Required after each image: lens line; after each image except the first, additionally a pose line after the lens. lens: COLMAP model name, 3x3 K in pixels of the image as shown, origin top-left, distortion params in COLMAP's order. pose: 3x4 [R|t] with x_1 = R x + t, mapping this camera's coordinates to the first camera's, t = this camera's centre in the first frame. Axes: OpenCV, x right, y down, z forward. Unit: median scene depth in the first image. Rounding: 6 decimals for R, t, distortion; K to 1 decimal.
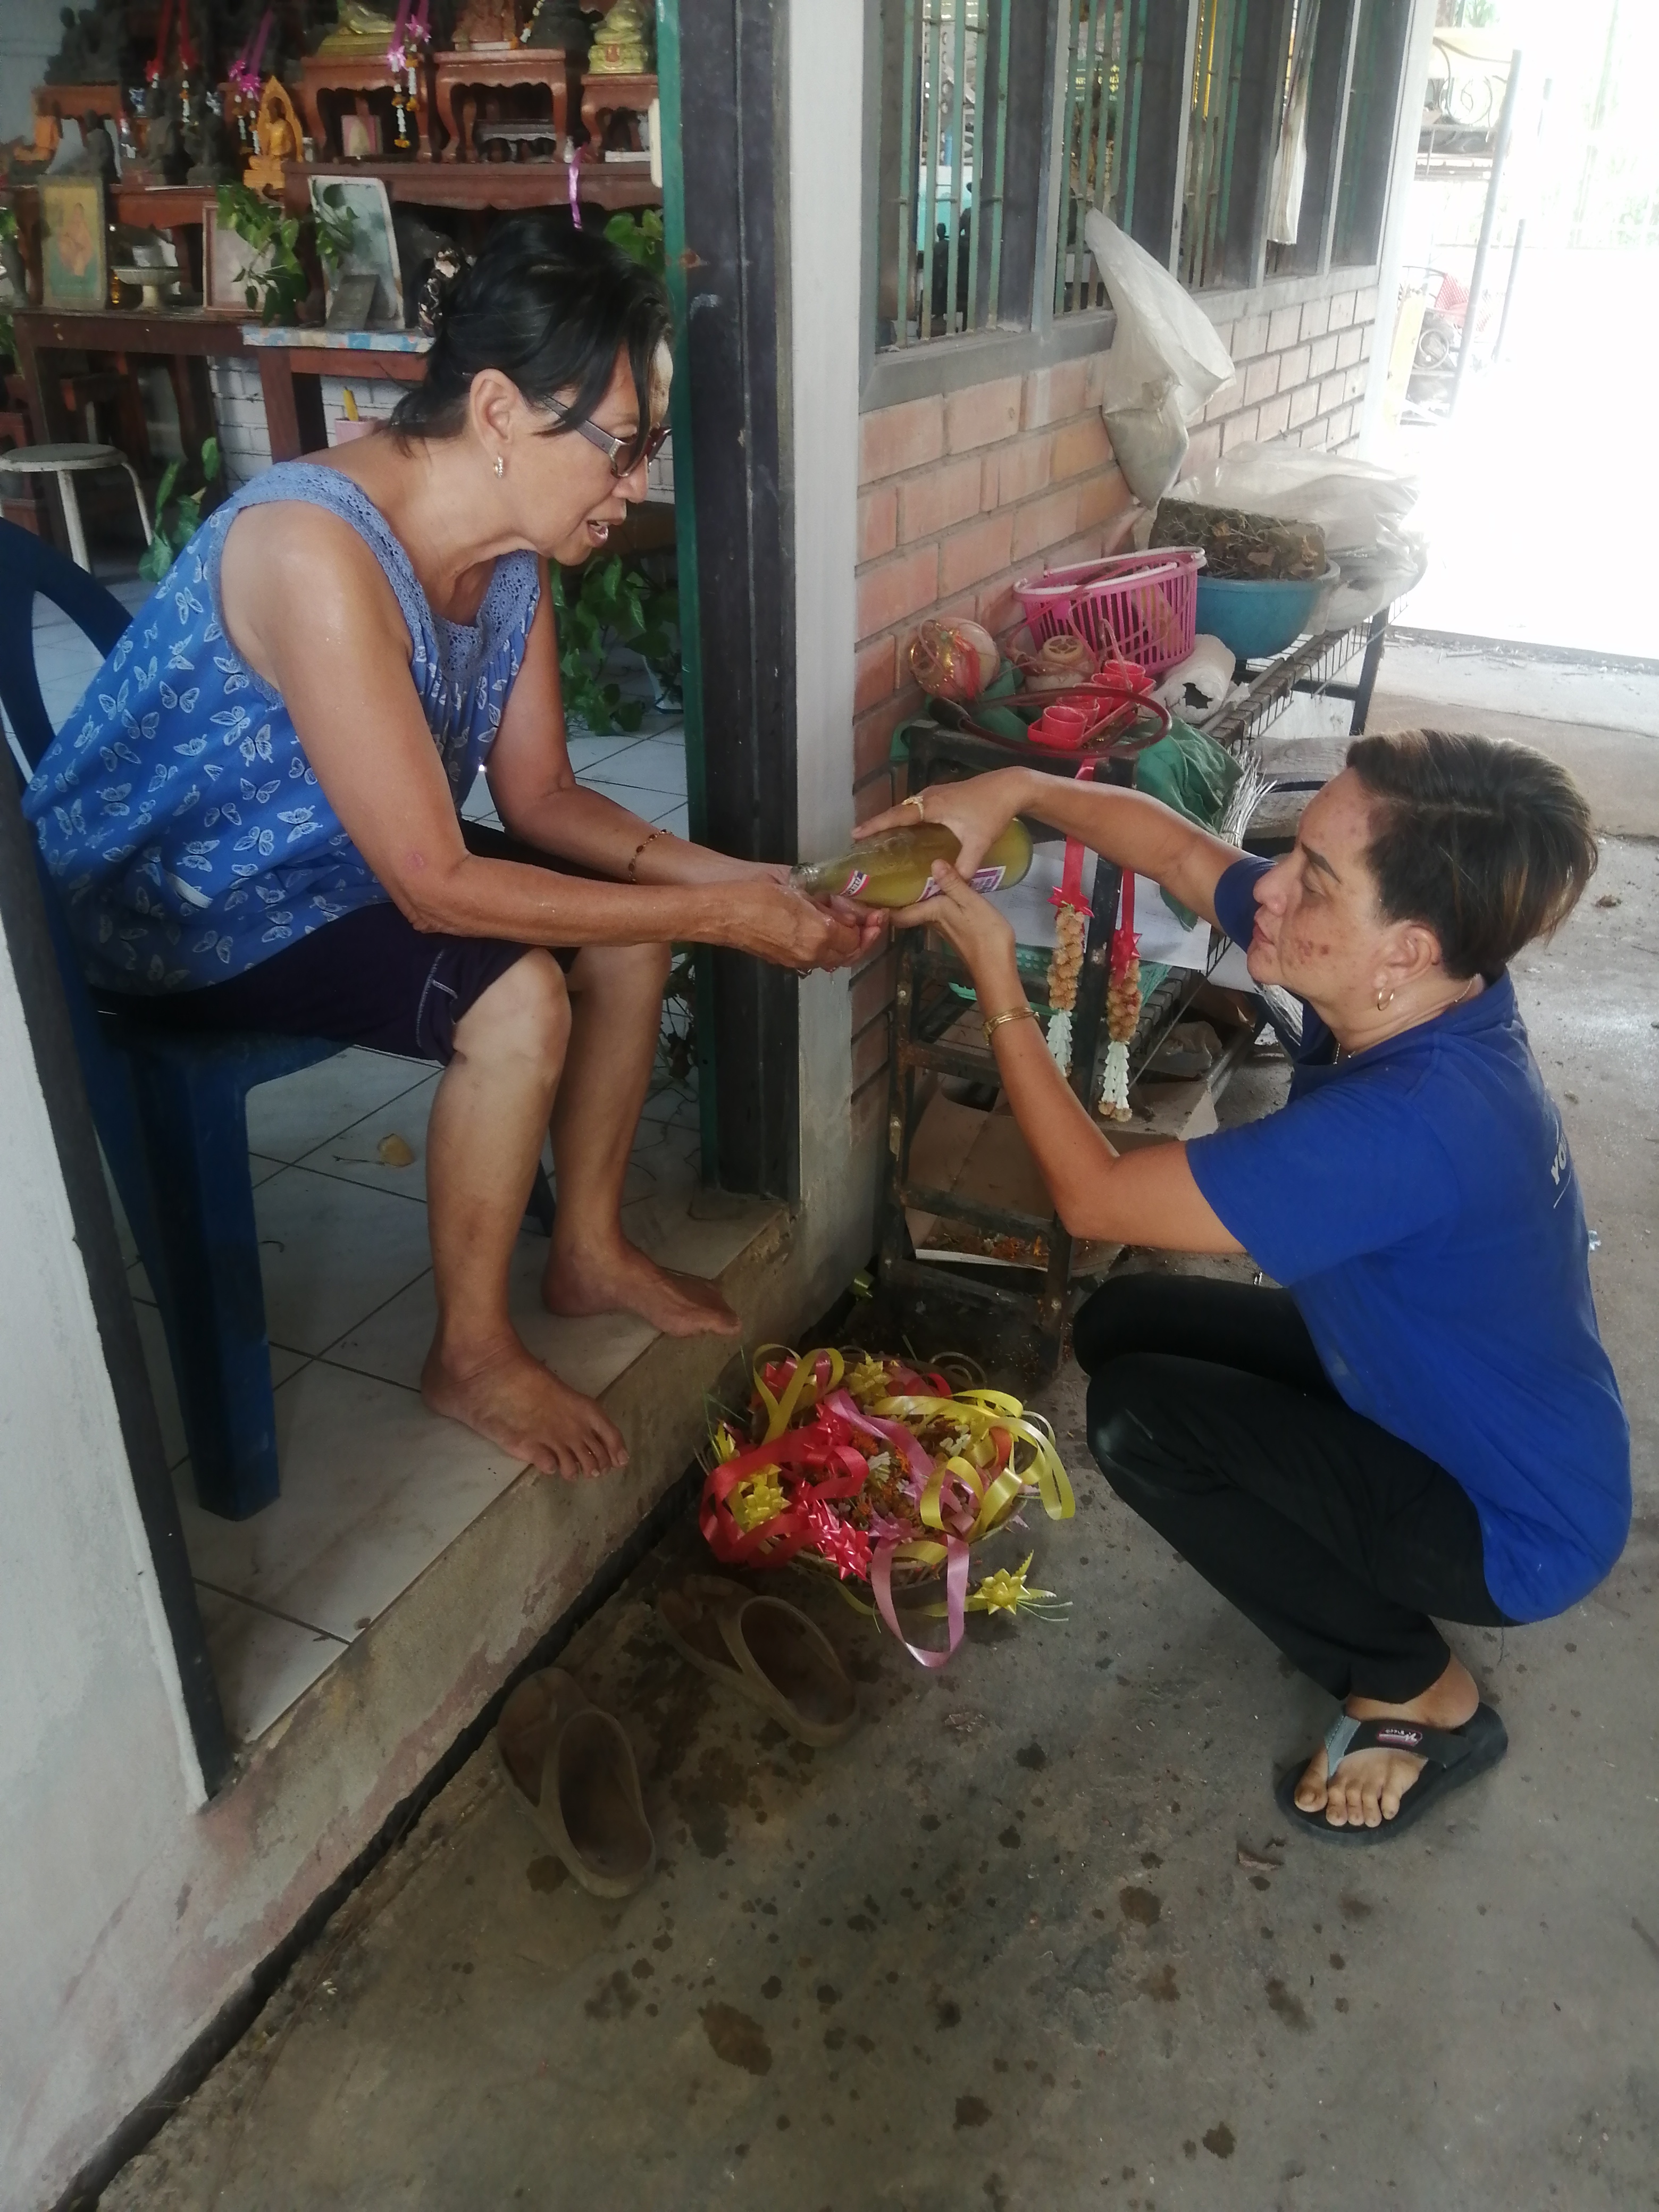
lens RADIAL K [[1757.0, 0, 829.5], [0, 1757.0, 1106.0], [0, 0, 1]] dist [0.074511, -0.119192]
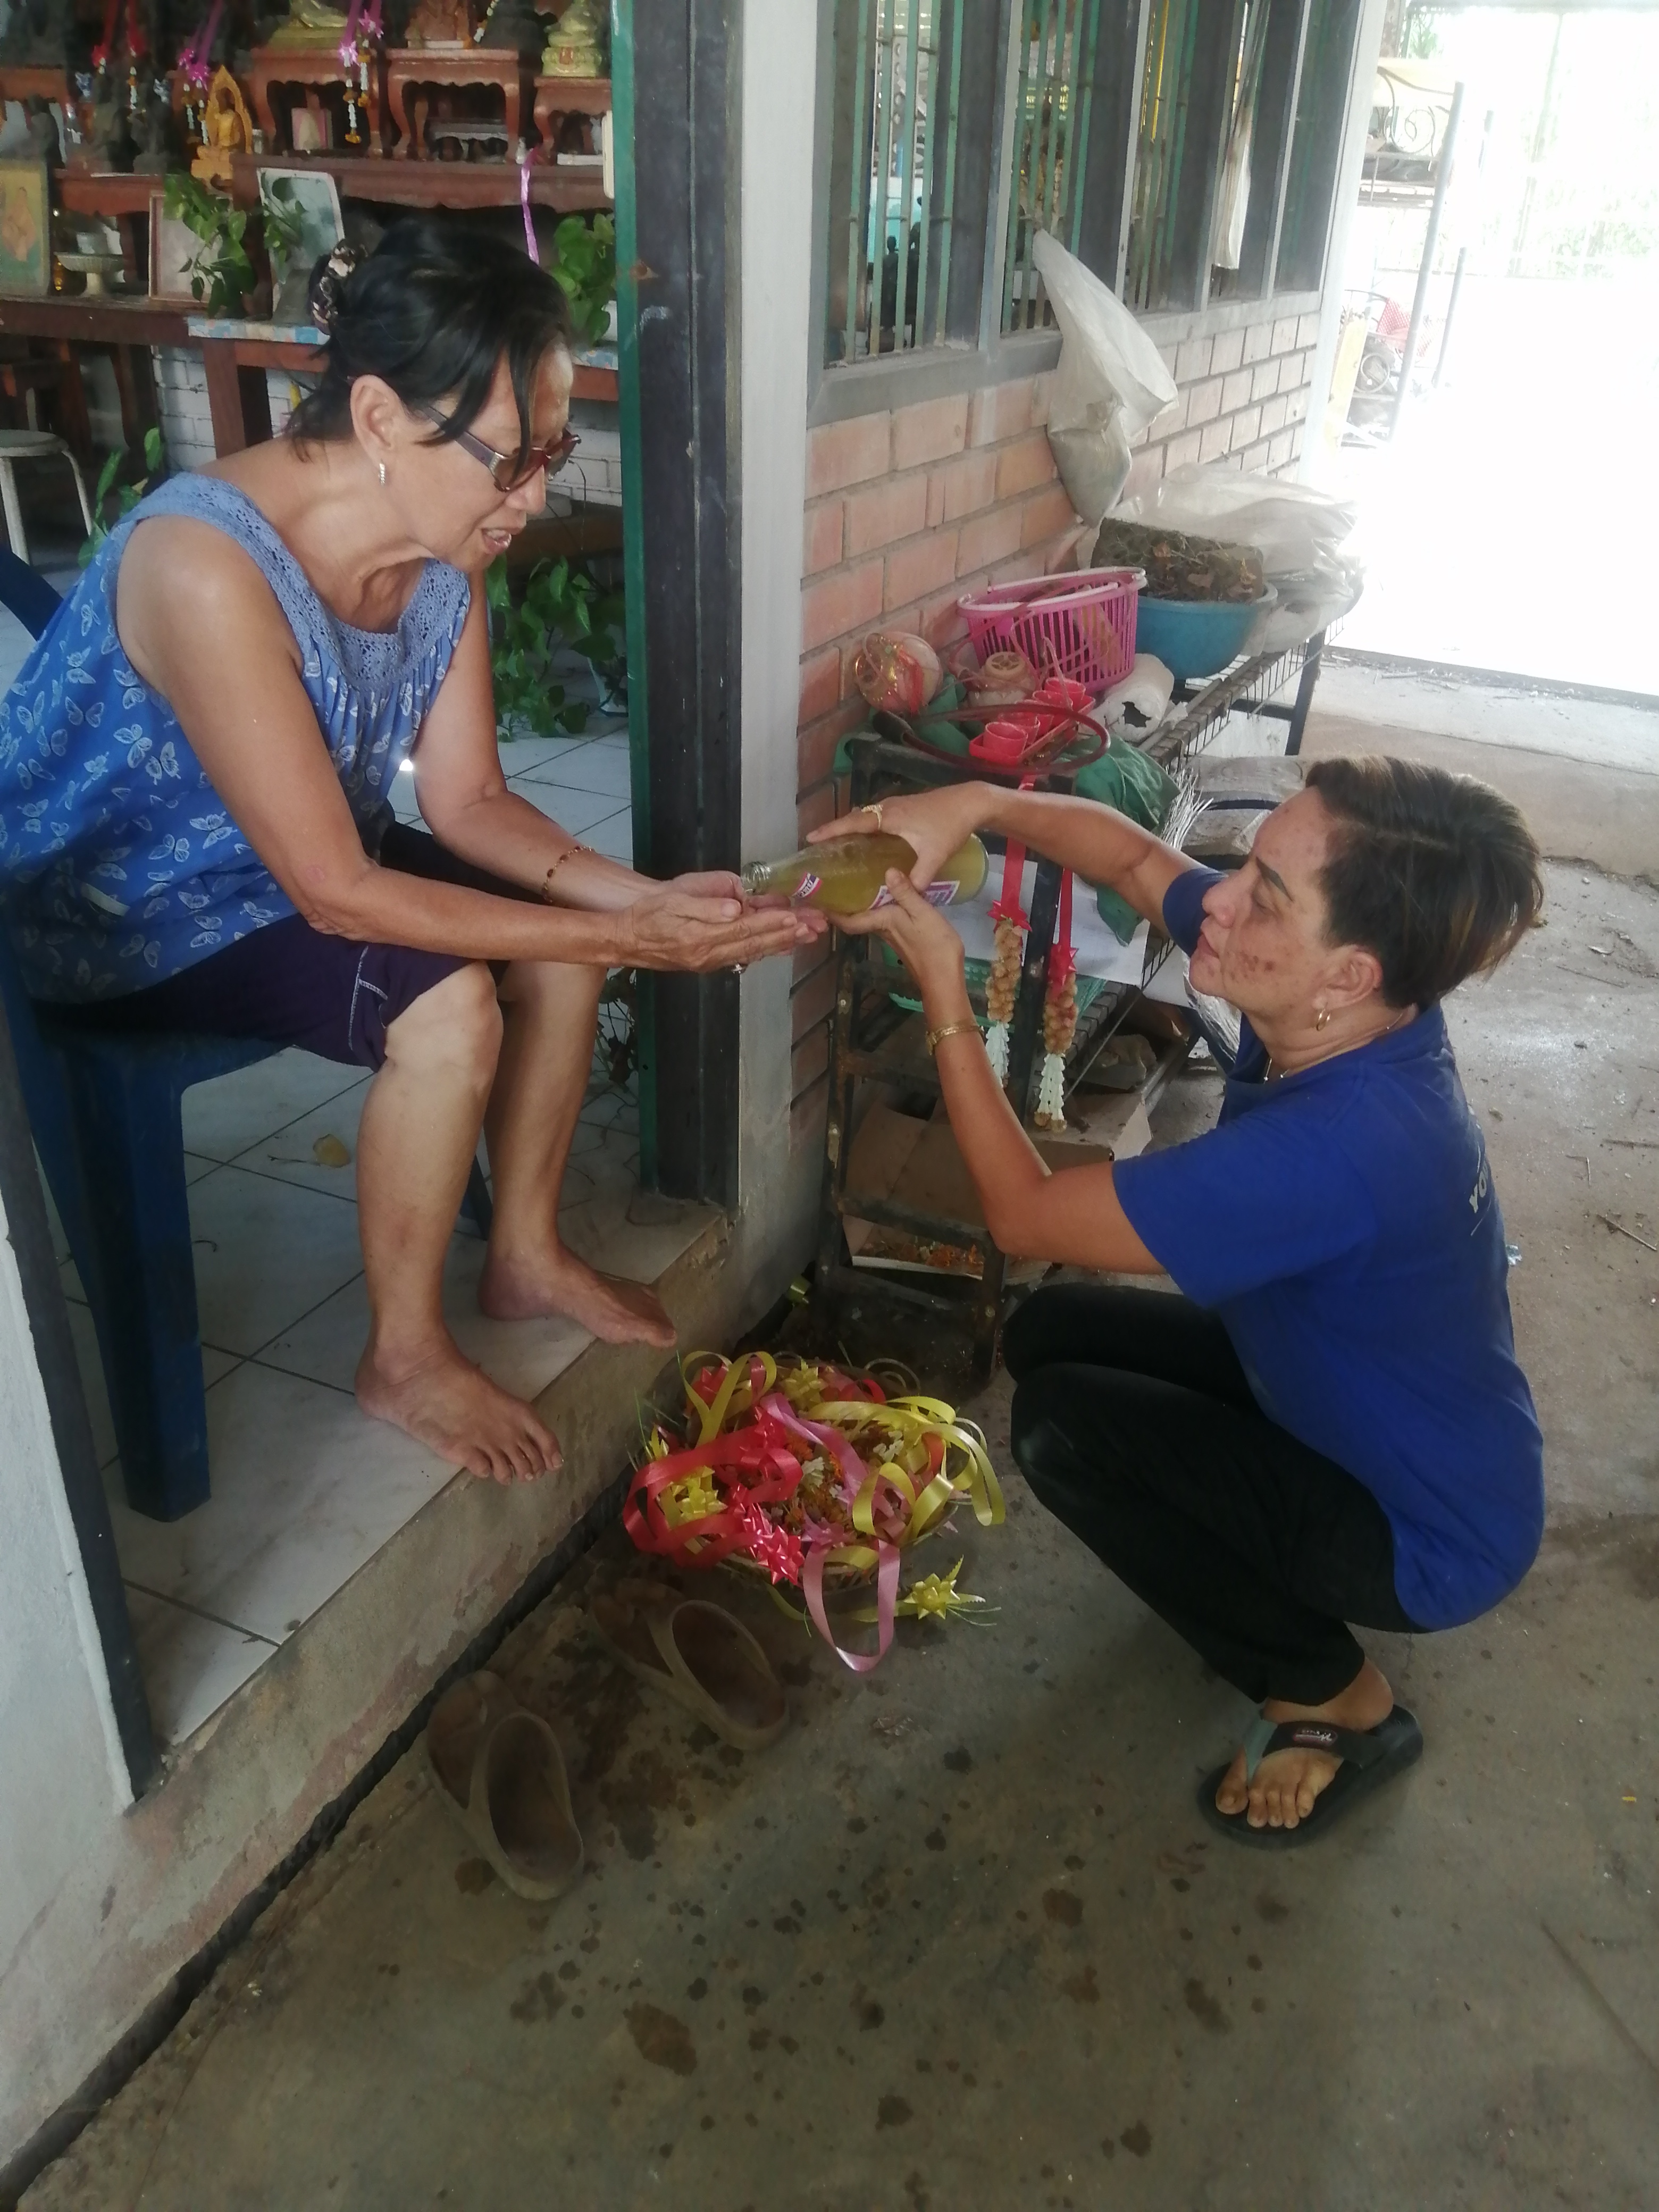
lens RADIAL K [[1759.9, 0, 825.5], [0, 1759.9, 1103.3], [0, 0, 1]] dist [0.067201, -0.099020]
pose [[0.999385, 0.014272, 0.032038, 0.000320], [-0.014166, 0.999893, -0.003555, -0.002383], [-0.032085, 0.003099, 0.999480, -0.008440]]
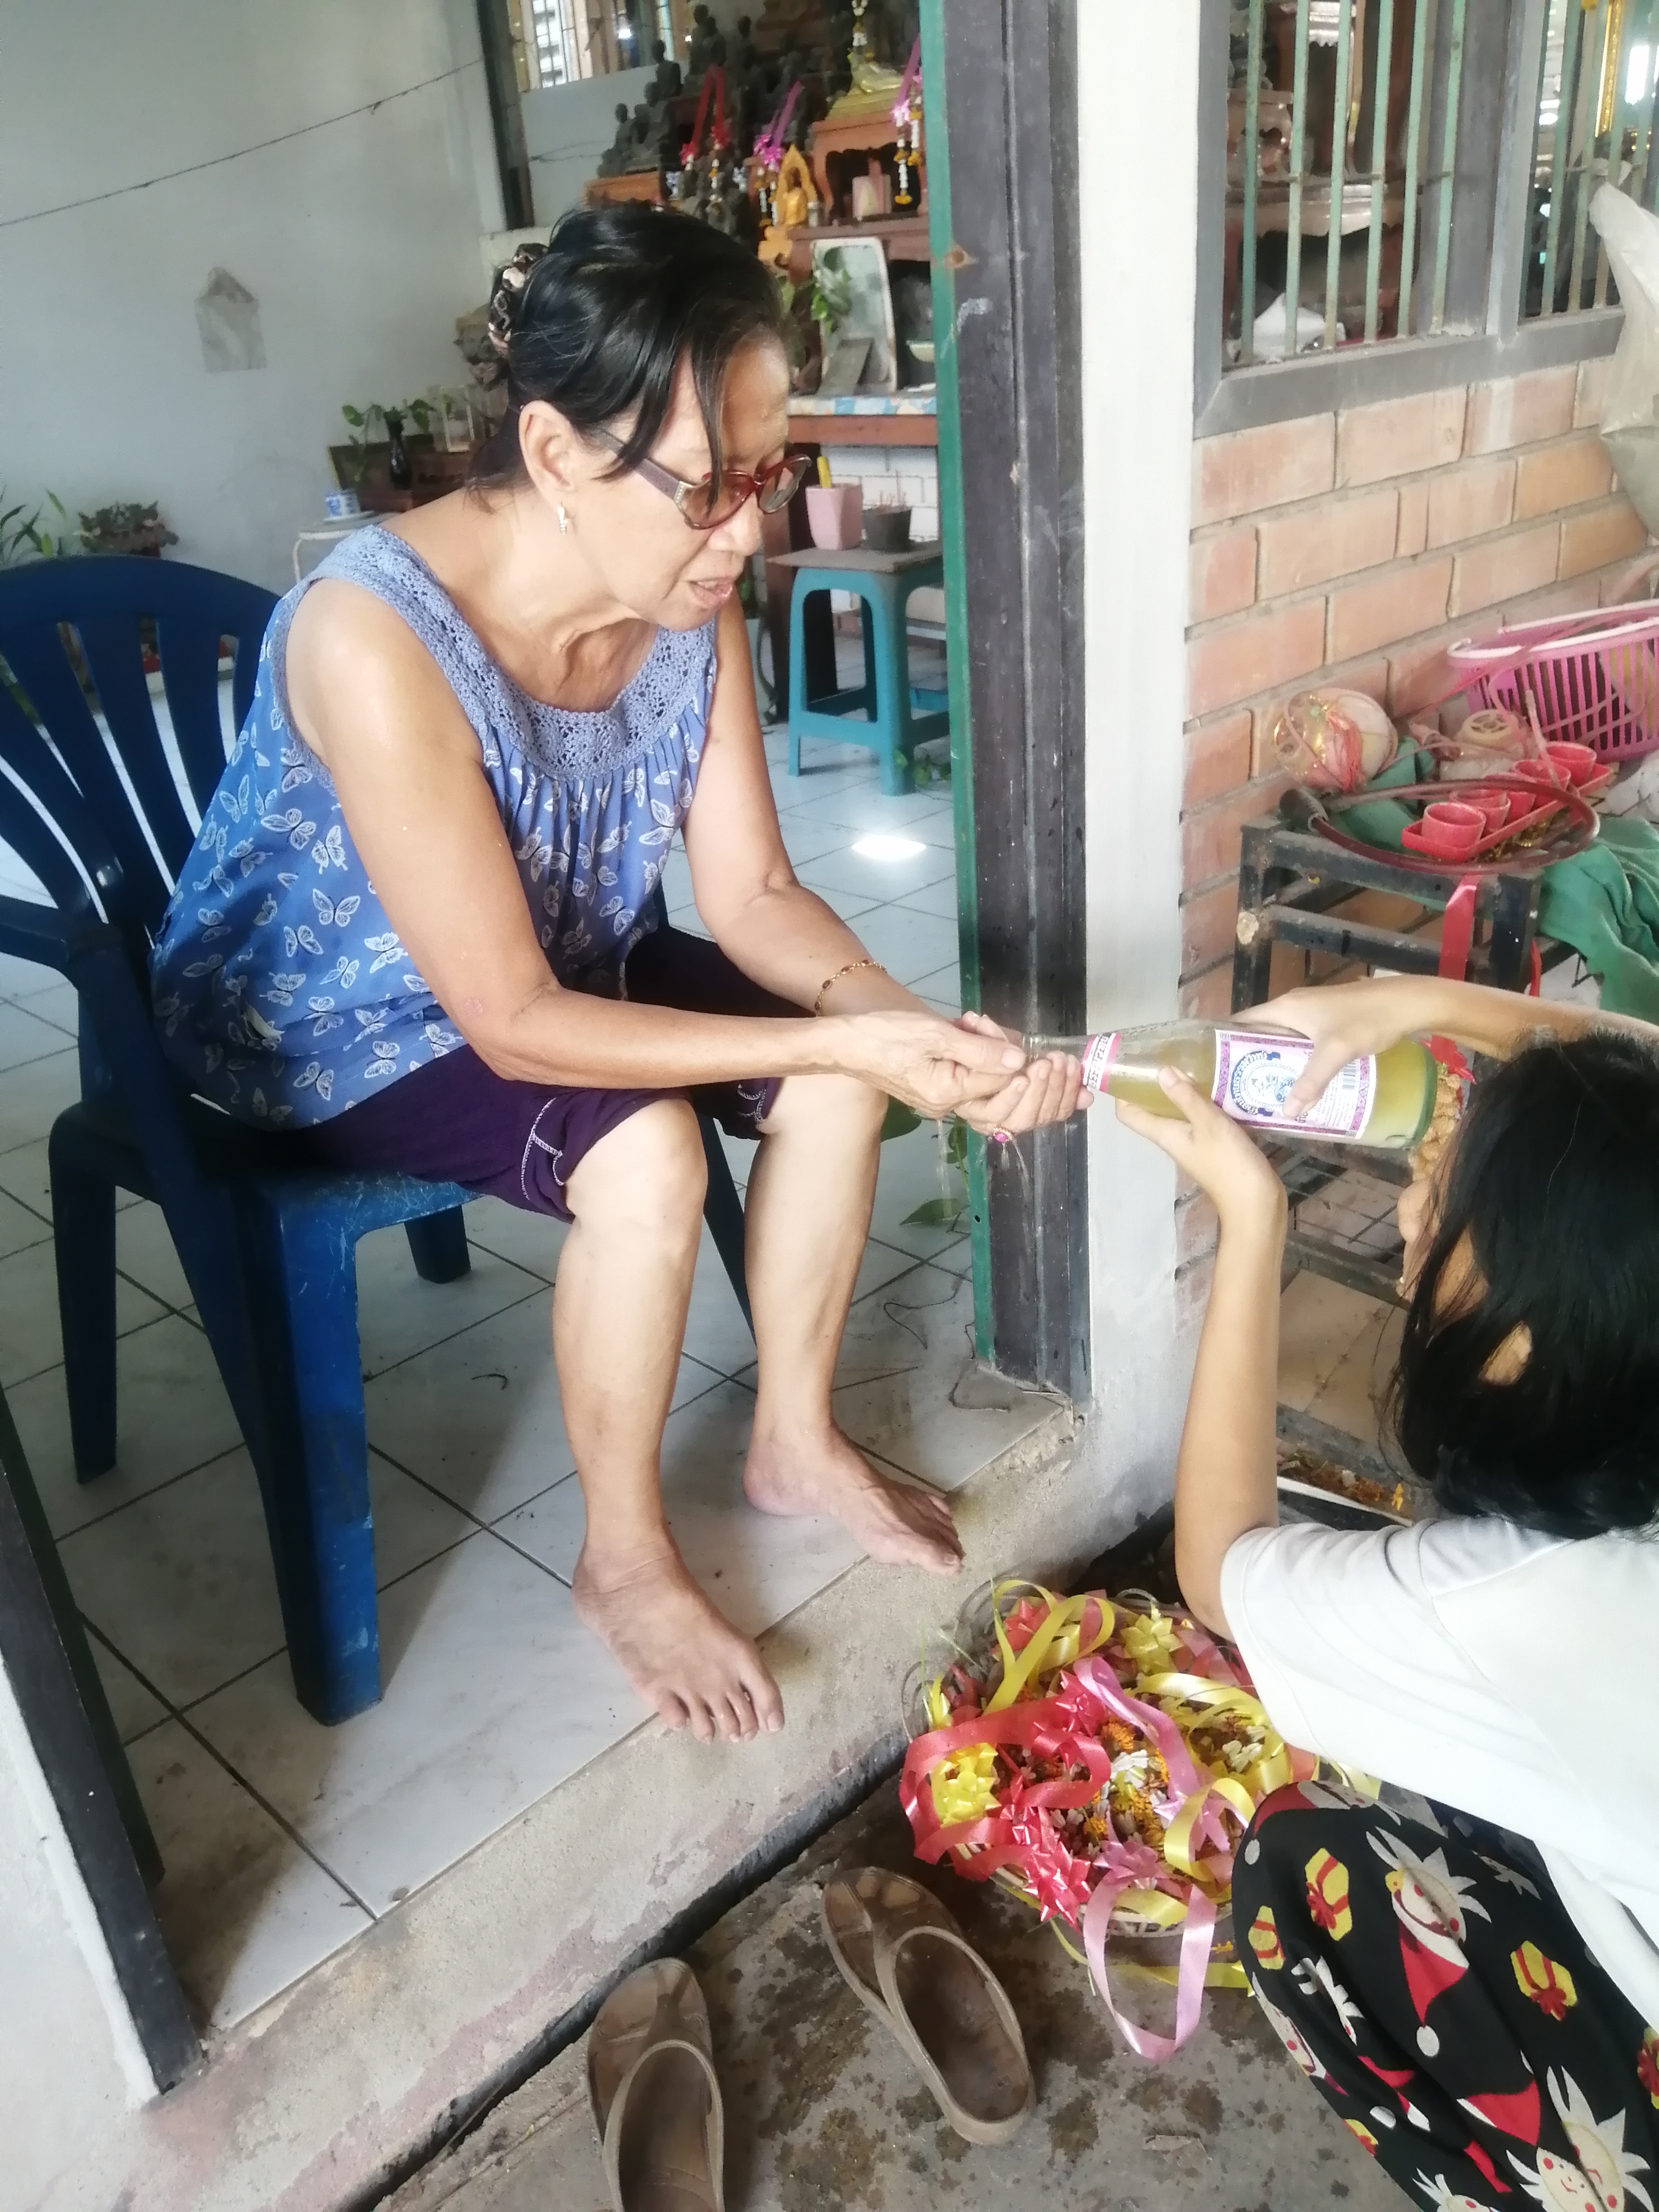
lens RADIAL K [[1765.0, 0, 829.5], [0, 1765.0, 1106.0], [0, 0, 1]] dist [0.064359, -0.120655]
pose [[0.946583, 0.069830, -0.314807, 0.124899], [-0.080384, 0.996550, -0.020649, -0.057633], [0.312279, 0.044852, 0.948931, 0.189745]]
